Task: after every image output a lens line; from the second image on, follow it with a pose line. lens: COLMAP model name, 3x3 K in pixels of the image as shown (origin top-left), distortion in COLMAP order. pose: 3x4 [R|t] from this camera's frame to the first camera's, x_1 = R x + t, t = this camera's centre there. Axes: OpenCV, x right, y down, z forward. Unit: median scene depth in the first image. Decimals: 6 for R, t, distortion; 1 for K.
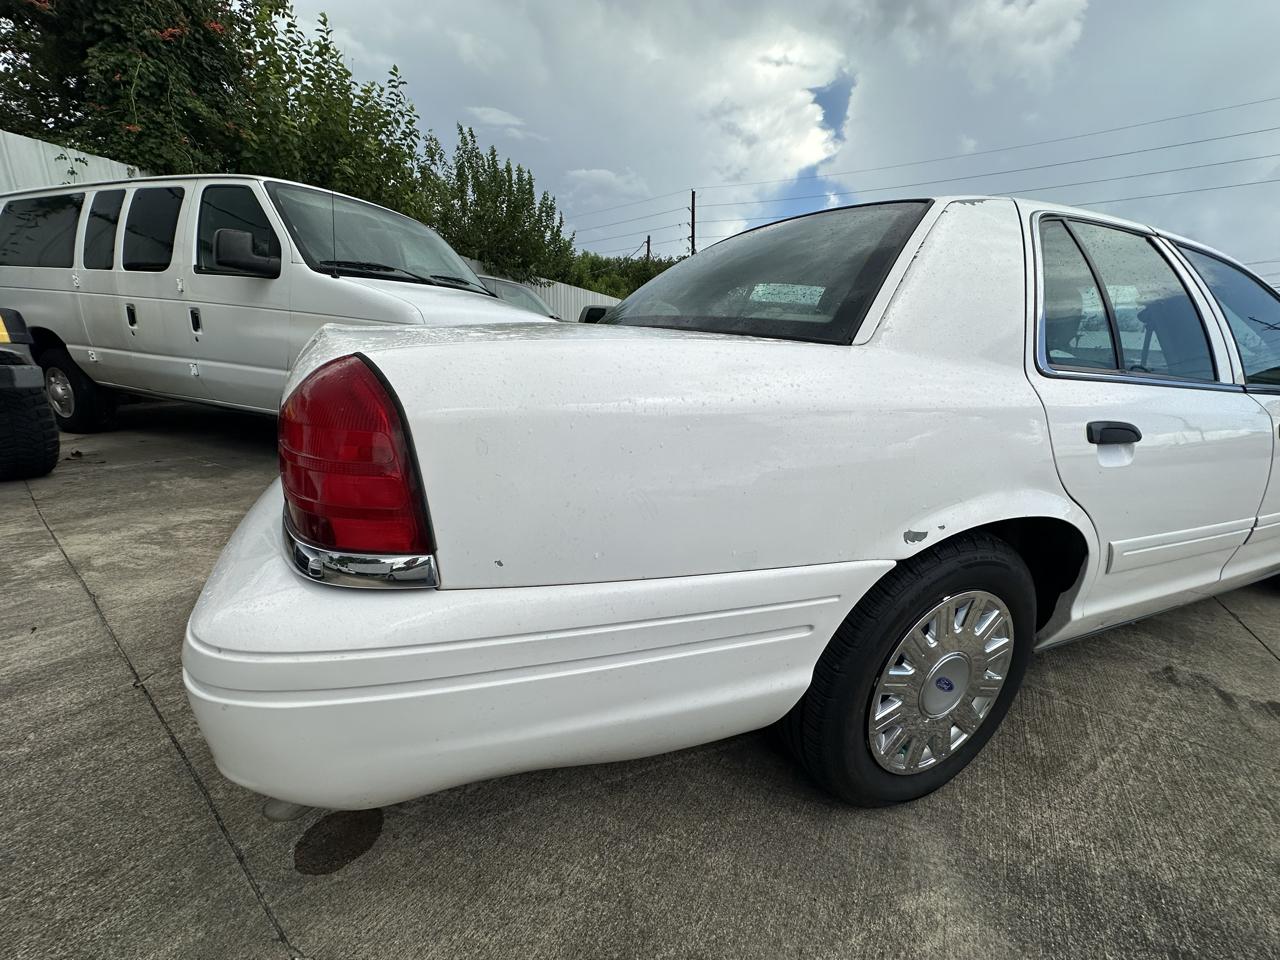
lens RADIAL K [[510.9, 0, 637.8], [0, 510.9, 478.9], [0, 0, 1]] dist [-0.002347, 0.000312]
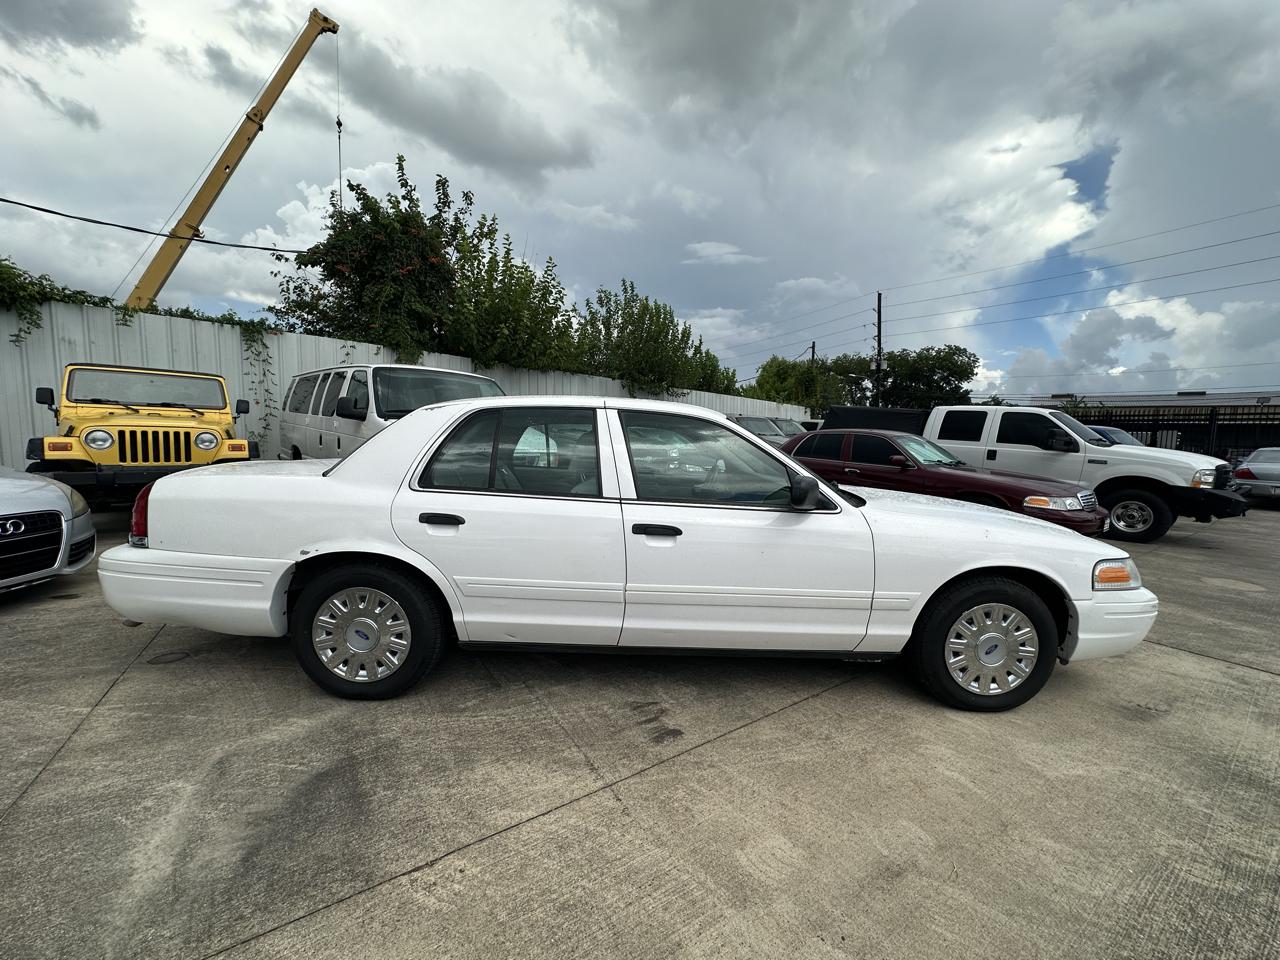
lens RADIAL K [[510.9, 0, 637.8], [0, 510.9, 478.9], [0, 0, 1]] dist [-0.002347, 0.000312]
pose [[0.923289, 0.019358, -0.383618, 1.568968], [-0.089329, 0.982167, -0.165434, 0.013822], [0.373574, 0.187011, 0.908553, -0.383742]]
